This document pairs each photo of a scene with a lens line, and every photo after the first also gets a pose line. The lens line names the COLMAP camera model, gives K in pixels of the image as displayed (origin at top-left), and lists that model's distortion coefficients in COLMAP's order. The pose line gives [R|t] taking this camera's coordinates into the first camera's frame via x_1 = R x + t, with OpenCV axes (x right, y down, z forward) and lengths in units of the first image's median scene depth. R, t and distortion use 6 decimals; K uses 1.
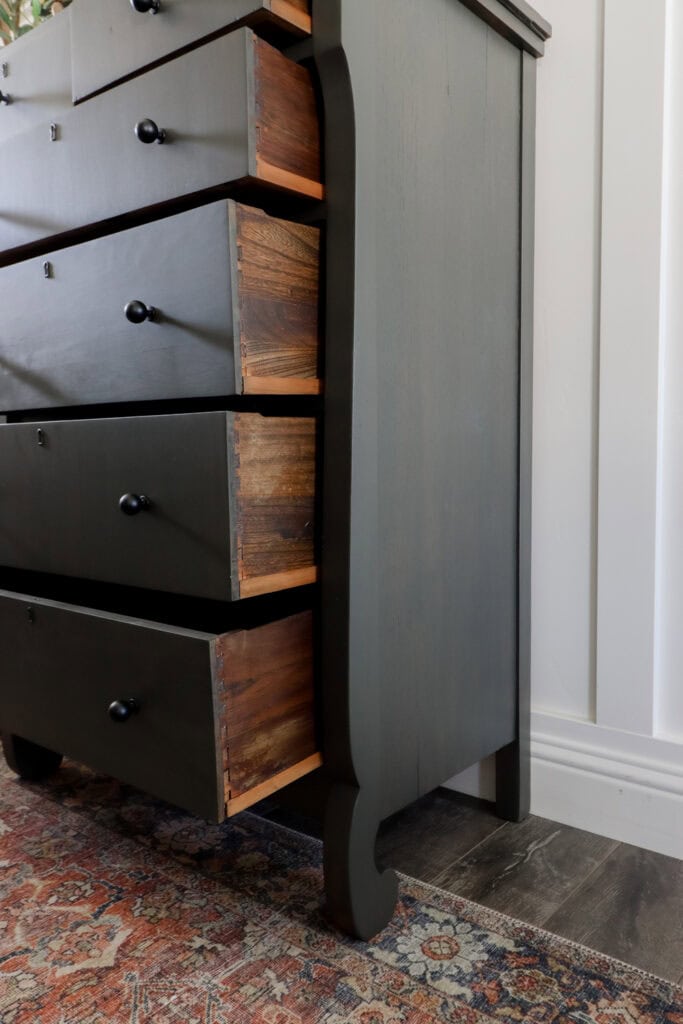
lens RADIAL K [[799.8, 0, 337.4], [0, 799.8, 513.3], [0, 0, 1]] dist [0.006765, 0.003150]
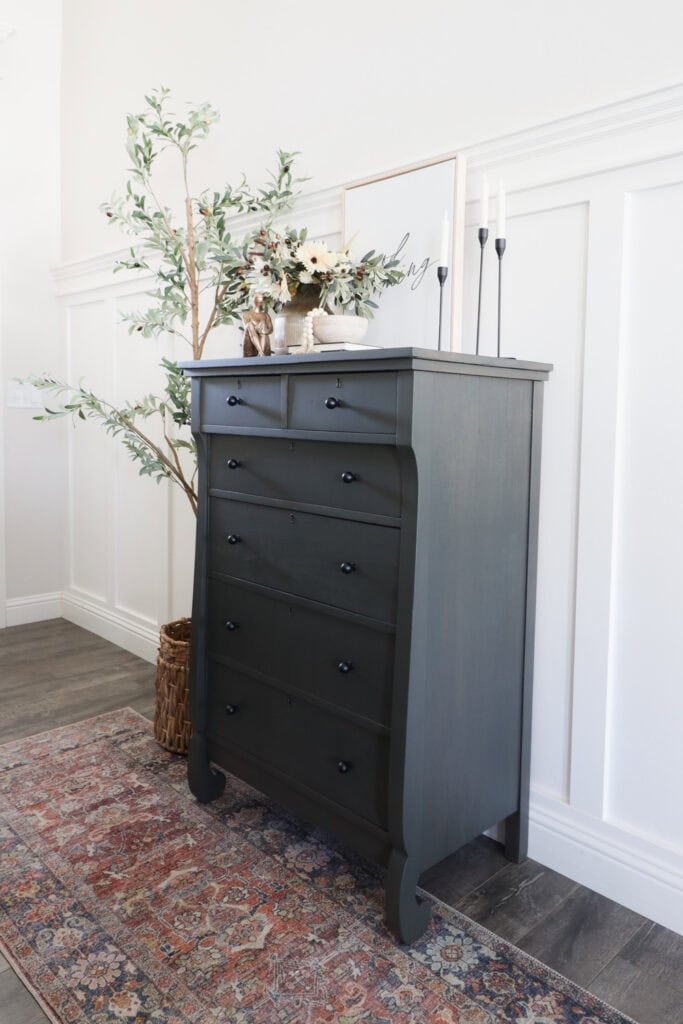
lens RADIAL K [[737.9, 0, 389.8], [0, 737.9, 452.8], [0, 0, 1]] dist [0.005500, -0.010032]
pose [[0.996584, 0.037262, -0.073696, 0.067239], [-0.038681, 0.999091, -0.017928, -0.447079], [0.072961, 0.020717, 0.997120, -0.546097]]
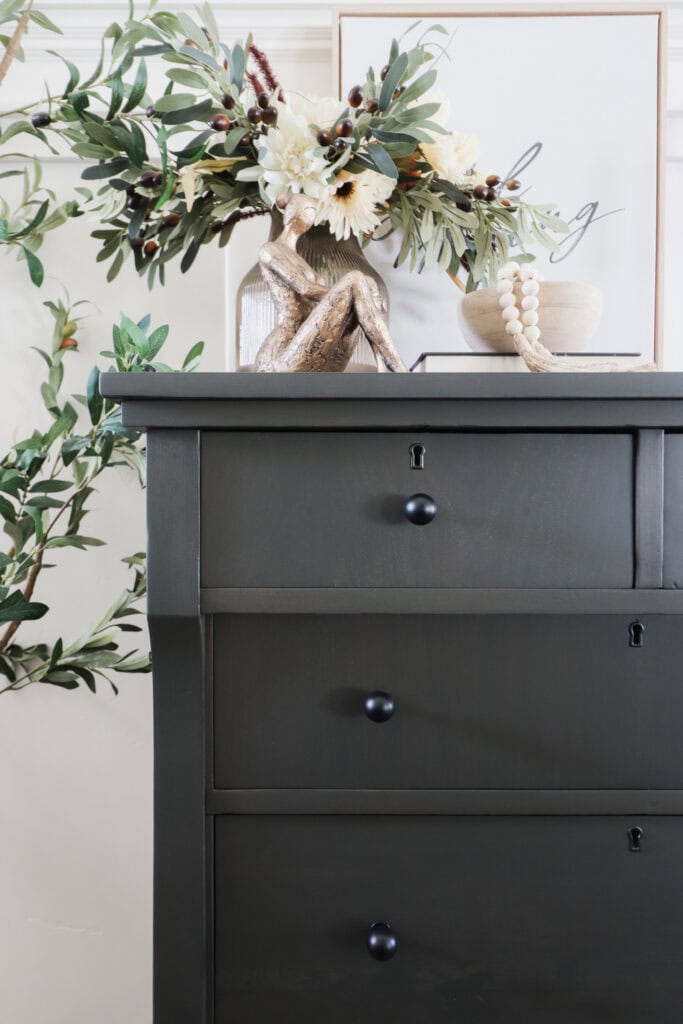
lens RADIAL K [[799.8, 0, 337.2], [0, 799.8, 506.2], [0, 0, 1]] dist [0.006765, 0.003150]
pose [[0.755723, -0.003818, 0.654880, -0.870618], [0.039443, 0.998433, -0.039696, -0.568044], [-0.653702, 0.055830, 0.754690, 0.766038]]
